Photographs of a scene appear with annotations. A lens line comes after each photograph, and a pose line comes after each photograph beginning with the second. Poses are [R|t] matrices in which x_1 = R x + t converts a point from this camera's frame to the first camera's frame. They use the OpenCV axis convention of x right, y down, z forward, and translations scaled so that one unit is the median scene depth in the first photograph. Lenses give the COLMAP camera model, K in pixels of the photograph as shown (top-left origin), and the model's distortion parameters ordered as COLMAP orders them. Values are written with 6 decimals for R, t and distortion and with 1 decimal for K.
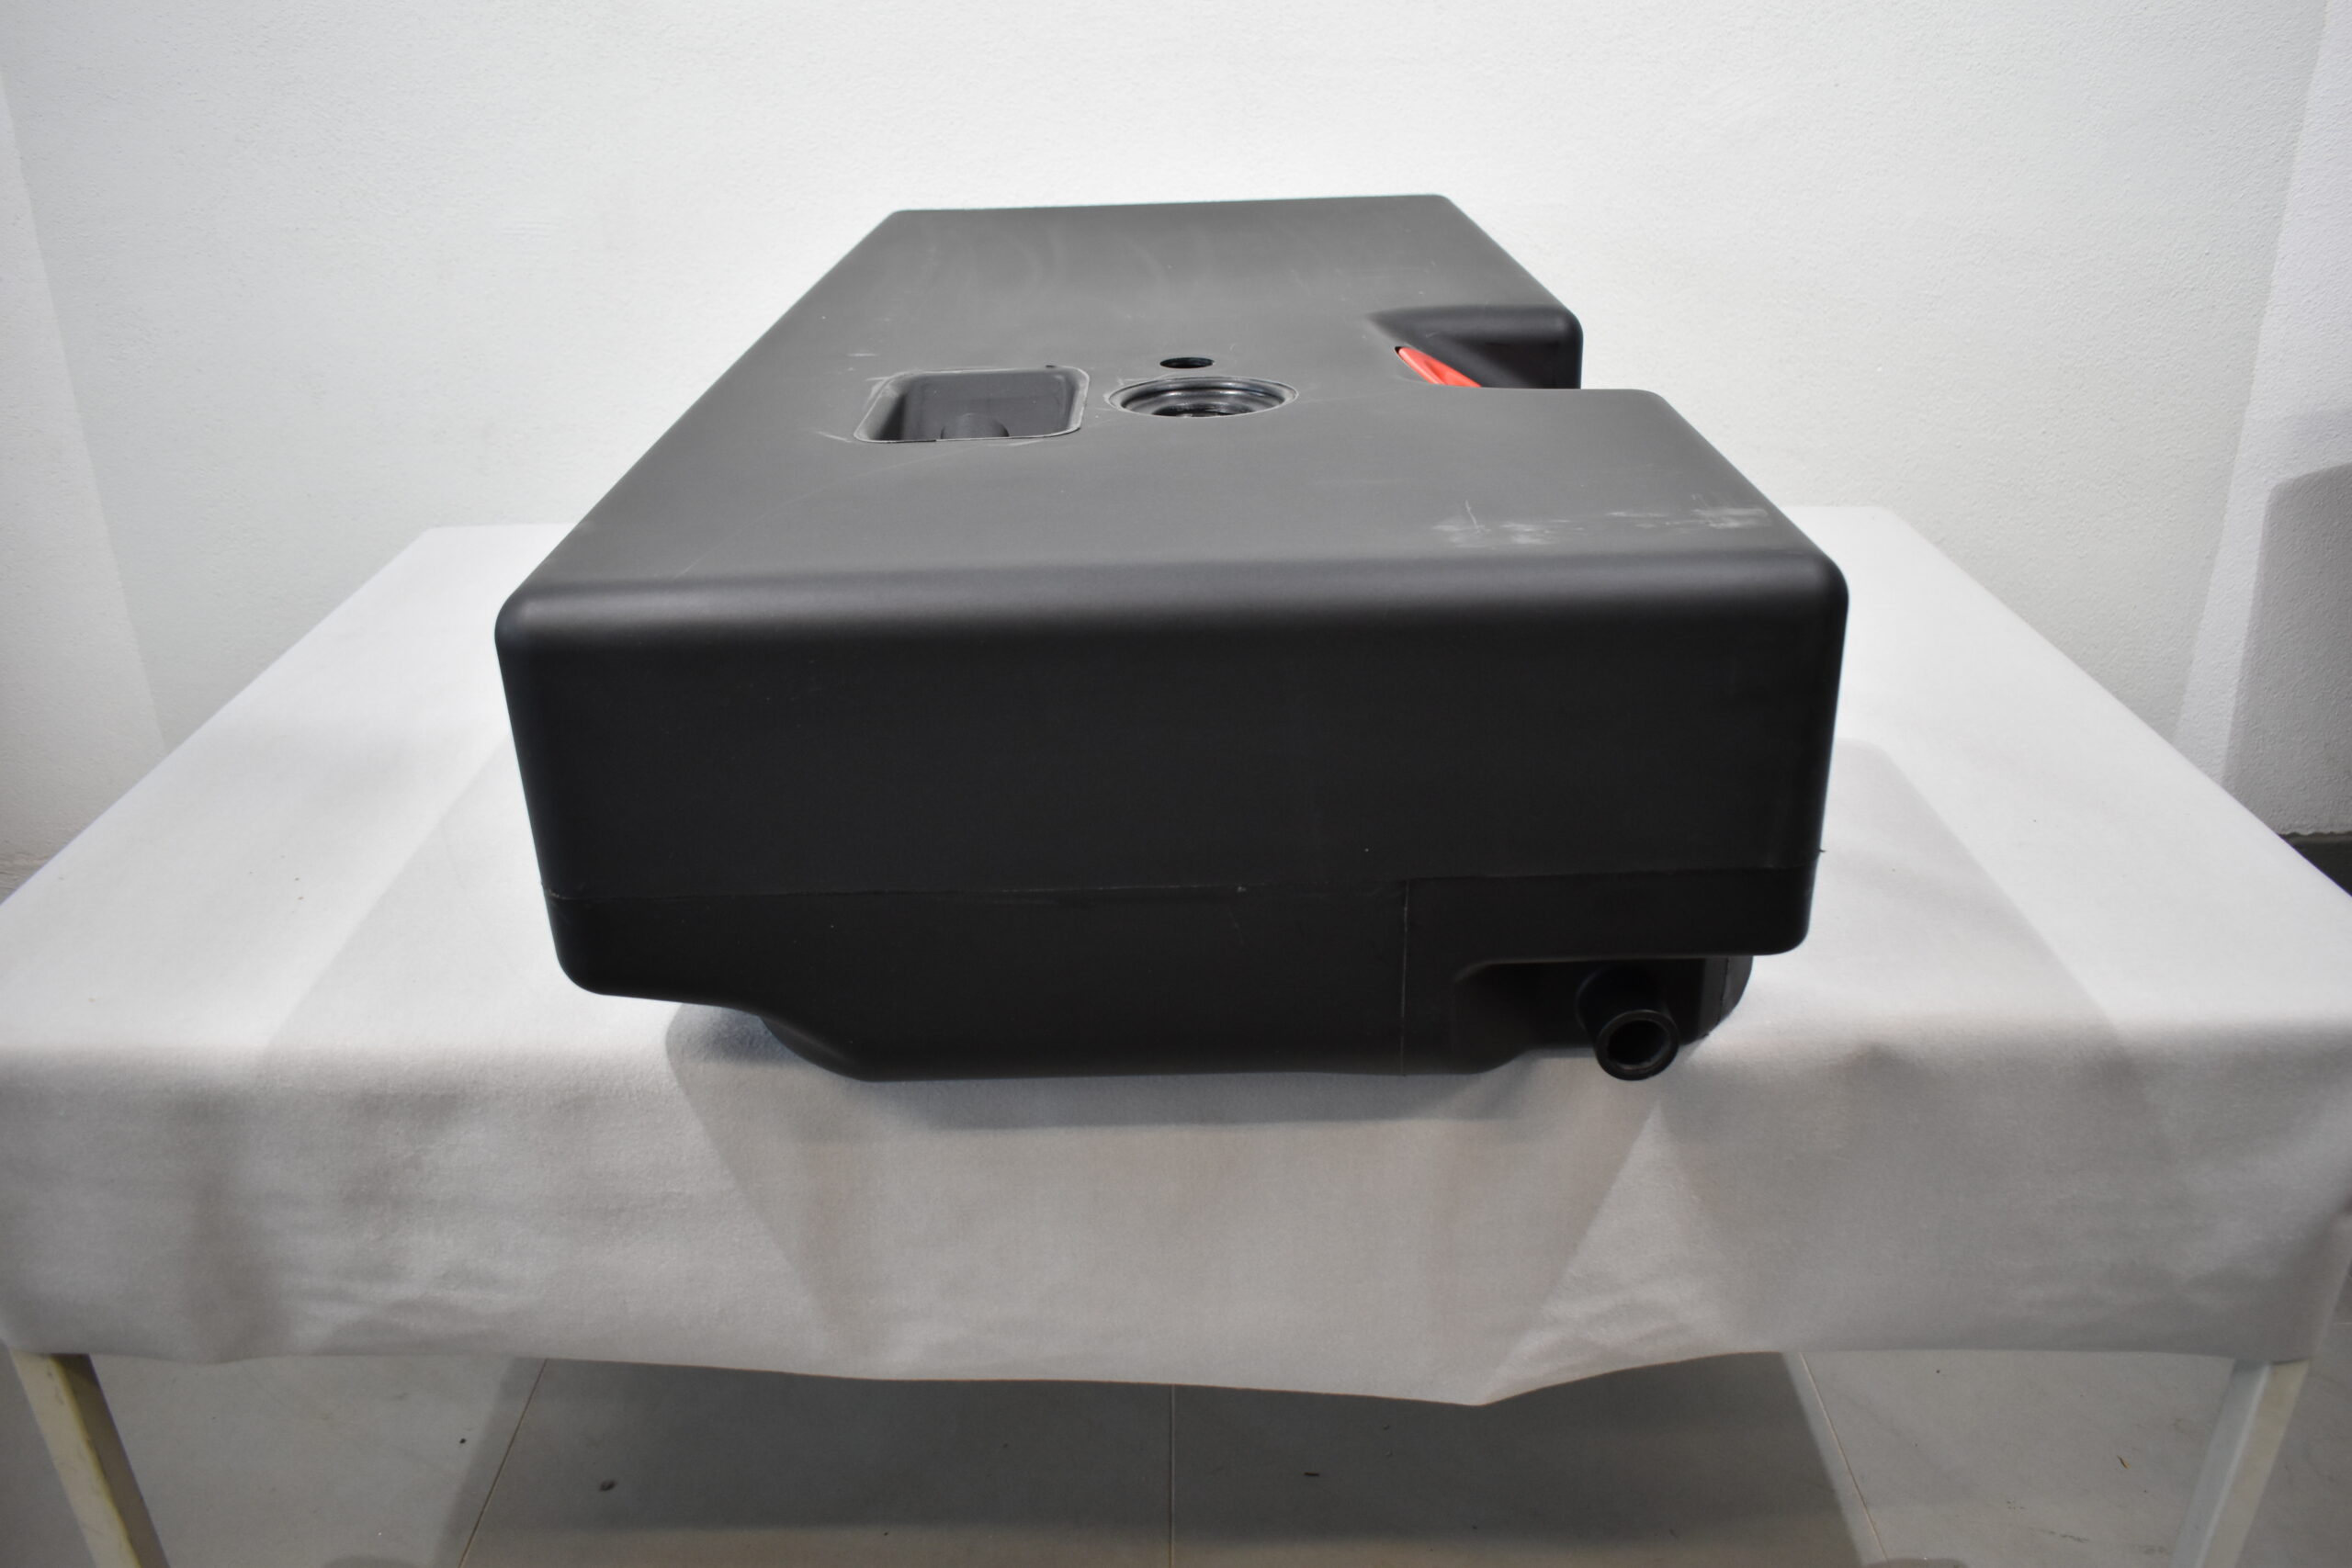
lens RADIAL K [[1787.0, 0, 1178.4], [0, 1787.0, 736.5], [0, 0, 1]] dist [-0.077138, 0.003655]
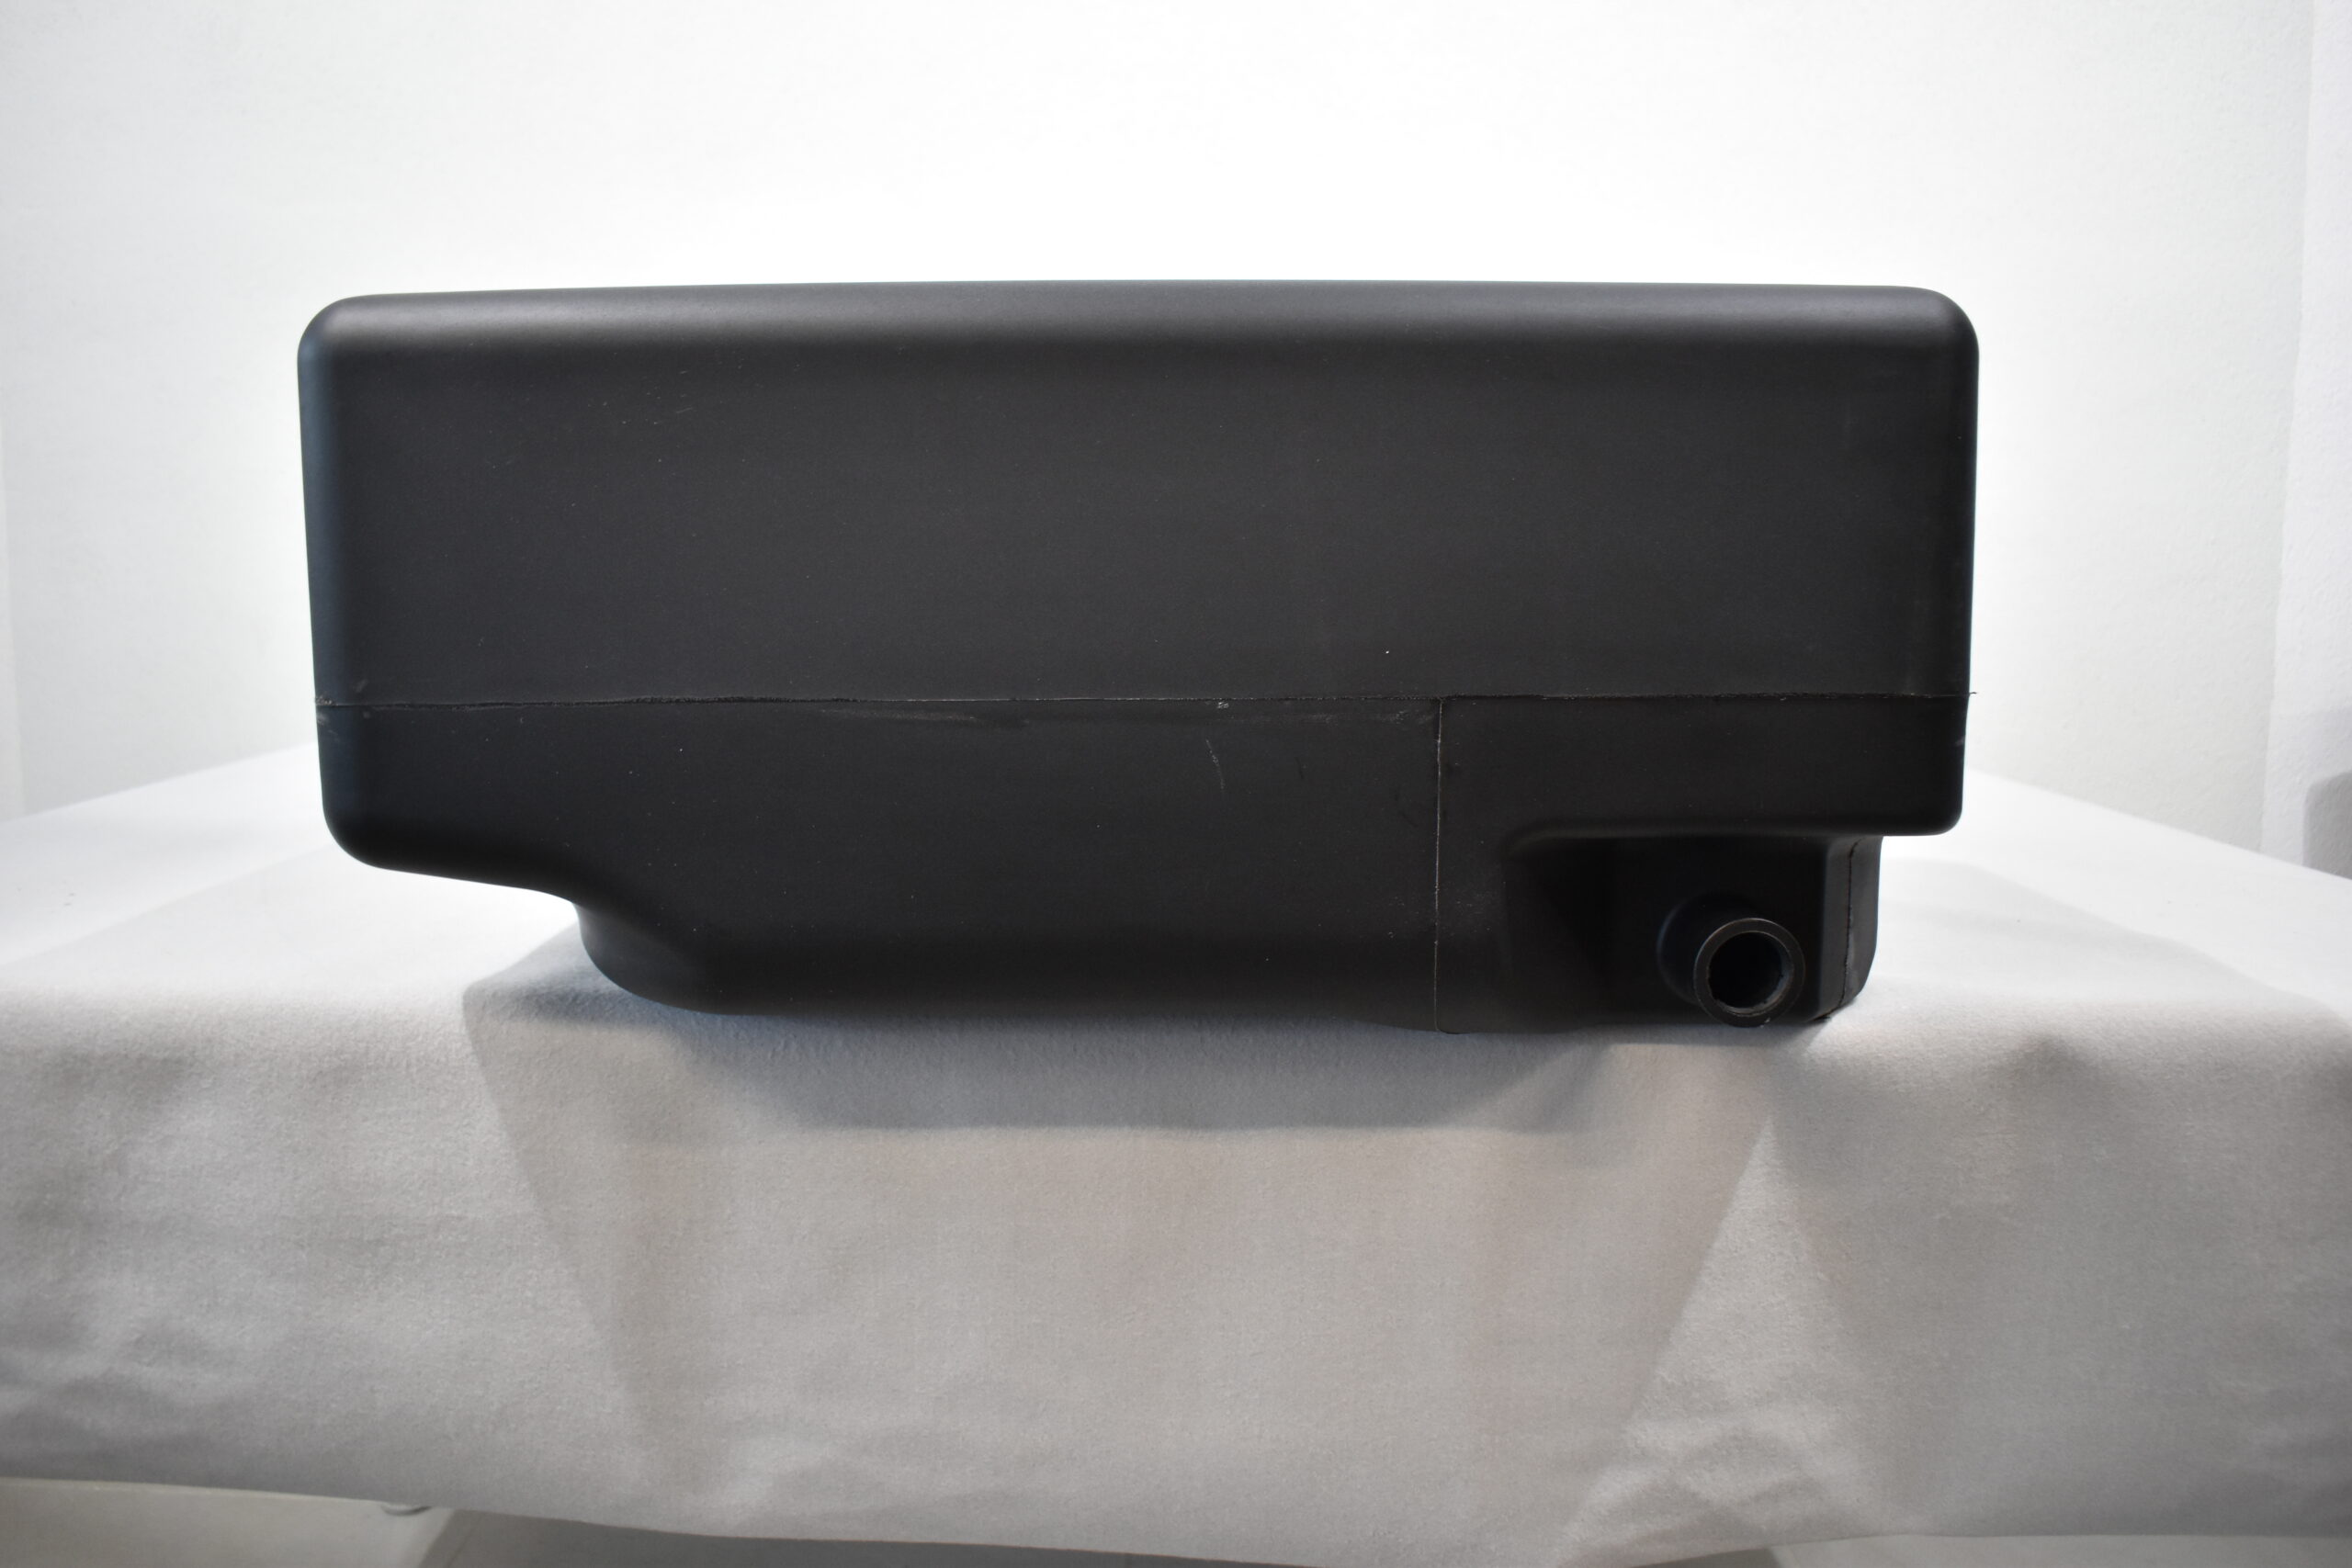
lens RADIAL K [[1742.8, 0, 1176.0], [0, 1742.8, 784.0], [0, 0, 1]] dist [-0.083837, 0.009801]
pose [[0.999679, 0.025019, 0.003972, 0.011447], [-0.022874, 0.958892, -0.282848, 0.279814], [-0.010886, 0.282667, 0.959156, 0.255677]]
